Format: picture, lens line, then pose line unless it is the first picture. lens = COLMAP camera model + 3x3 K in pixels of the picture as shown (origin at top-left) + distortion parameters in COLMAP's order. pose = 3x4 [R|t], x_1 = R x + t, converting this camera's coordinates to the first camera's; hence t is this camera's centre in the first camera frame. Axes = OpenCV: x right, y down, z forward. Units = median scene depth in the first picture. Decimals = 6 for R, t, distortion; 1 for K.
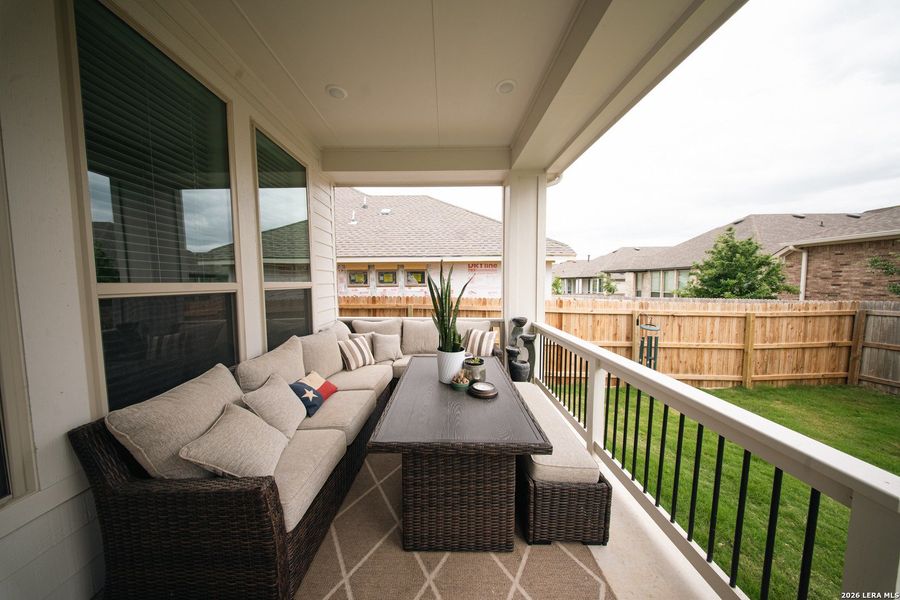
lens RADIAL K [[266.0, 0, 447.1], [0, 266.0, 301.8], [0, 0, 1]] dist [-0.000094, 0.000011]
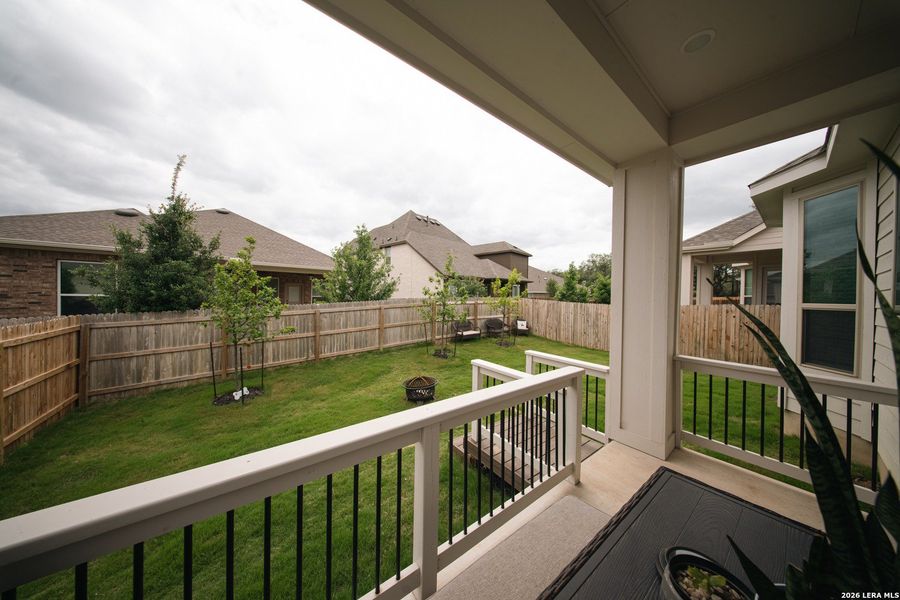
lens RADIAL K [[266.0, 0, 445.4], [0, 266.0, 298.6], [0, 0, 1]] dist [-0.000094, 0.000011]
pose [[-0.594567, -0.010082, 0.803983, 0.025201], [0.050231, 0.997502, 0.049656, -0.042437], [-0.802476, 0.069908, -0.592575, 0.520441]]
